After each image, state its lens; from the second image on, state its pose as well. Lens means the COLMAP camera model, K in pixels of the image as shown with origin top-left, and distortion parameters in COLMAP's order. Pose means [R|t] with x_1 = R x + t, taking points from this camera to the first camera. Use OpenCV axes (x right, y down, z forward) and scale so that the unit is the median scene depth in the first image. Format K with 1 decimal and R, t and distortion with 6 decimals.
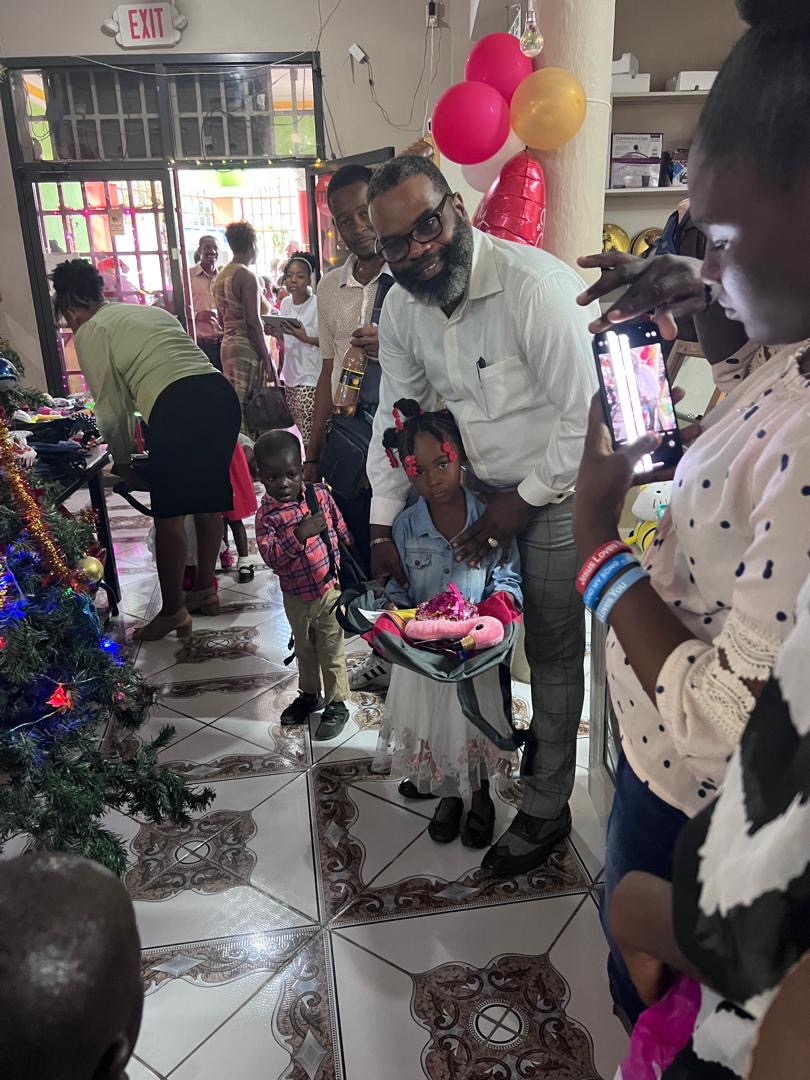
lens RADIAL K [[813.2, 0, 402.6], [0, 813.2, 543.6], [0, 0, 1]] dist [0.038113, -0.048112]
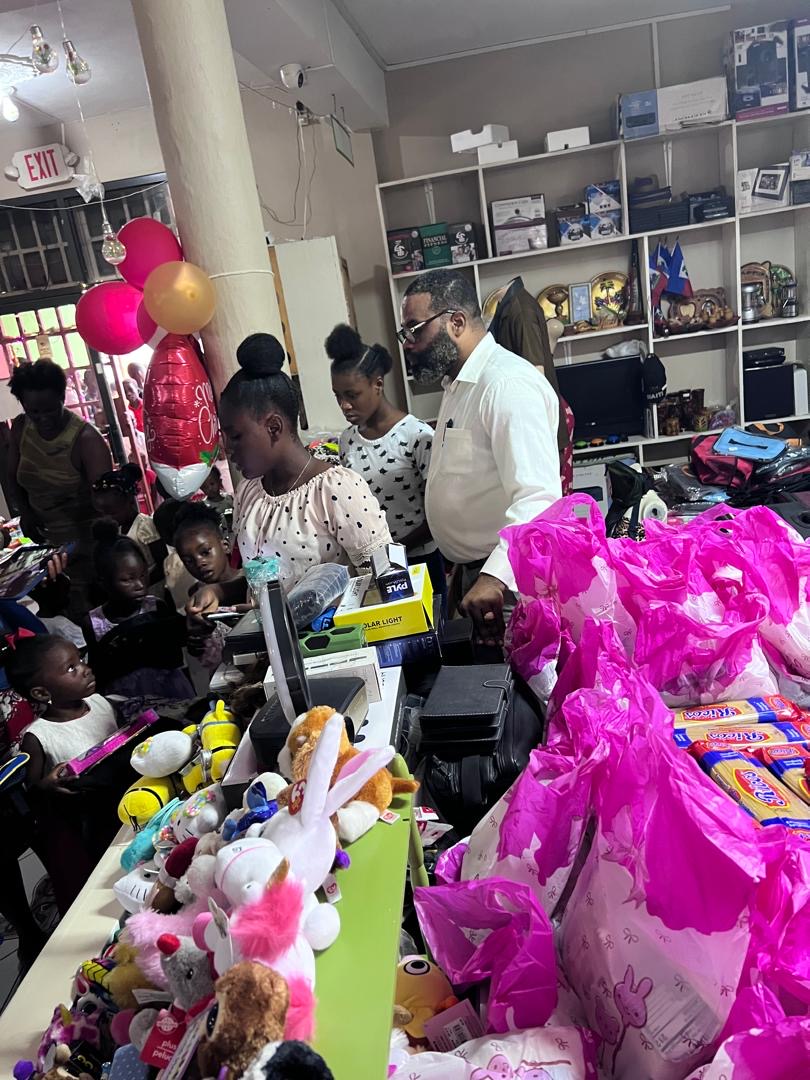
lens RADIAL K [[813.2, 0, 402.6], [0, 813.2, 541.8], [0, 0, 1]] dist [0.038113, -0.048112]
pose [[0.986013, -0.084798, -0.143482, 0.384927], [0.082044, 0.996315, -0.025014, -0.114084], [0.145074, 0.012893, 0.989337, 0.020069]]
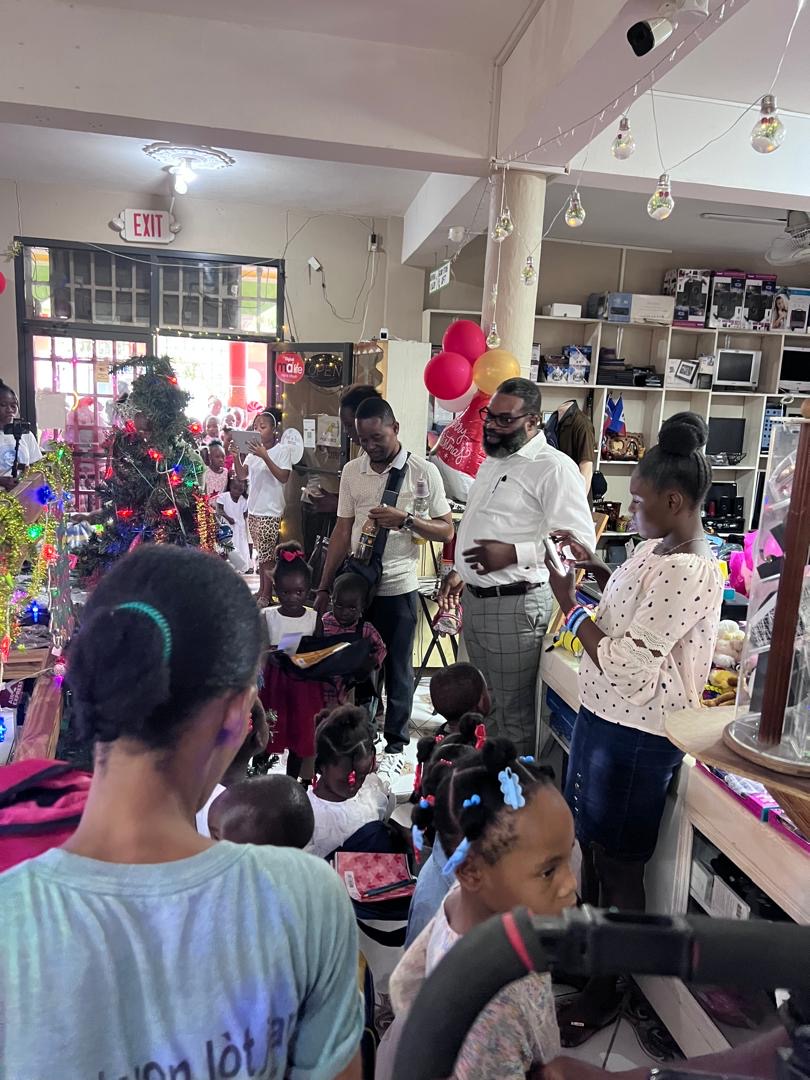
lens RADIAL K [[813.2, 0, 403.0], [0, 813.2, 541.9], [0, 0, 1]] dist [0.038113, -0.048112]
pose [[0.984107, 0.045082, 0.171757, -0.177279], [-0.020527, 0.989633, -0.142143, 0.021146], [-0.176384, 0.136358, 0.974831, -0.324553]]
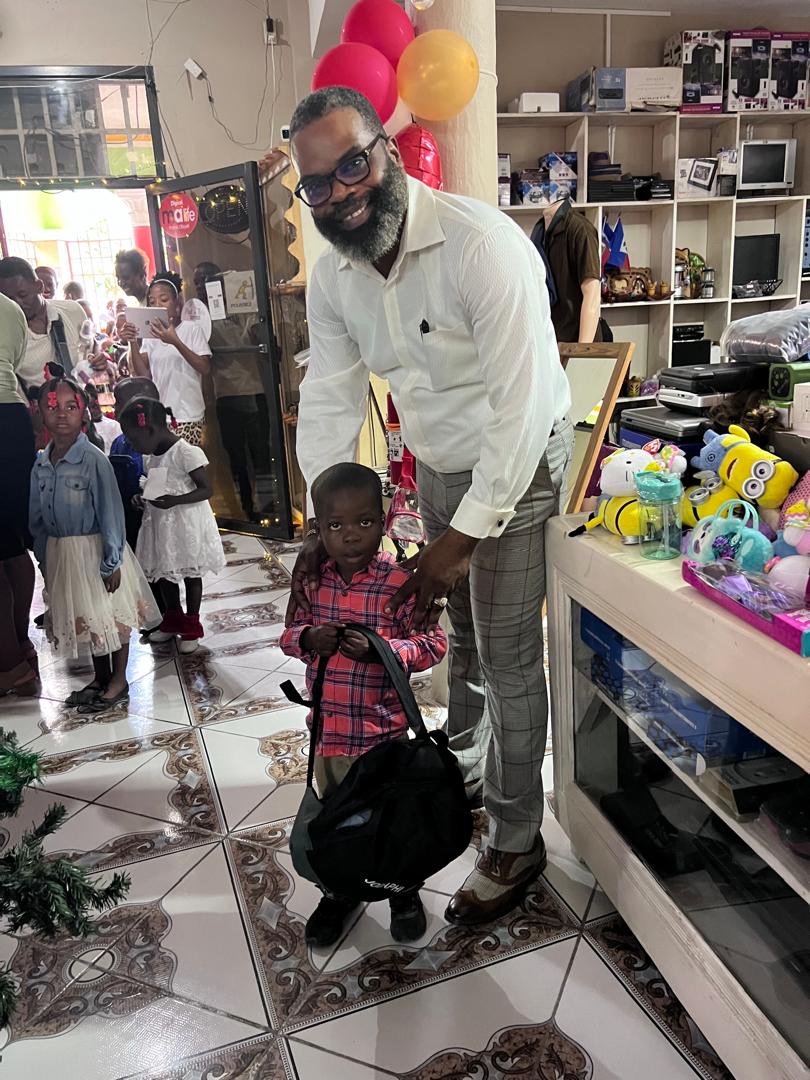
lens RADIAL K [[813.2, 0, 404.4], [0, 813.2, 544.5], [0, 0, 1]] dist [0.038113, -0.048112]
pose [[0.980523, -0.078365, 0.180092, -0.044861], [0.088277, 0.994954, -0.047689, 0.023488], [-0.175446, 0.062658, 0.982493, 0.089954]]
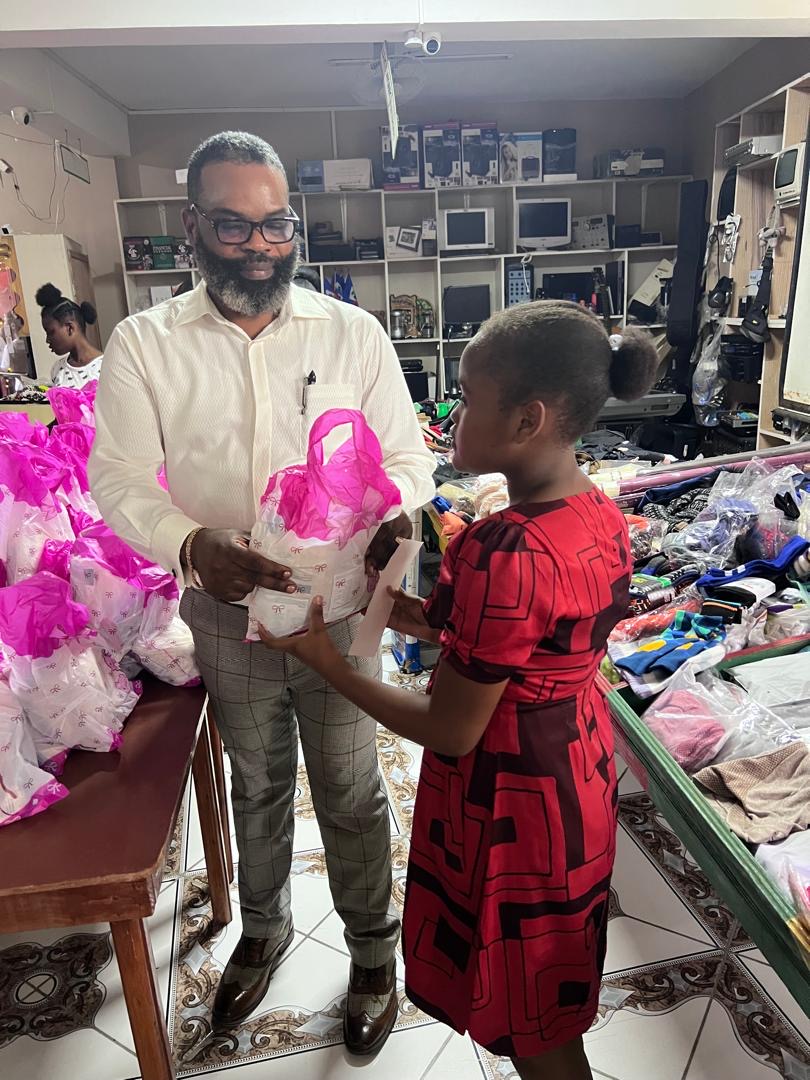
lens RADIAL K [[813.2, 0, 401.9], [0, 813.2, 536.9], [0, 0, 1]] dist [0.038113, -0.048112]
pose [[0.998272, -0.032649, 0.048862, 0.722255], [0.034873, 0.998362, -0.045367, 0.086065], [-0.047301, 0.046993, 0.997775, -0.411147]]
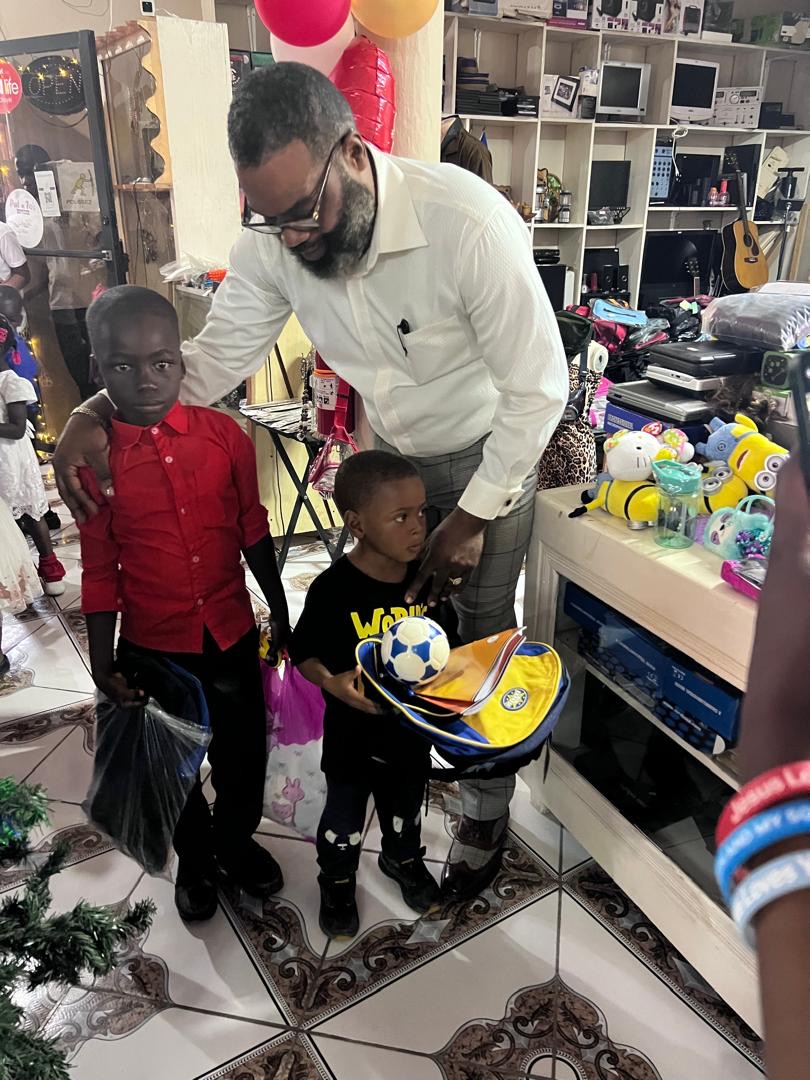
lens RADIAL K [[813.2, 0, 403.6], [0, 813.2, 542.8], [0, 0, 1]] dist [0.038113, -0.048112]
pose [[0.913119, -0.124934, 0.388079, -0.138063], [0.096312, 0.991050, 0.092434, -0.033503], [-0.396154, -0.047027, 0.916979, 0.141941]]
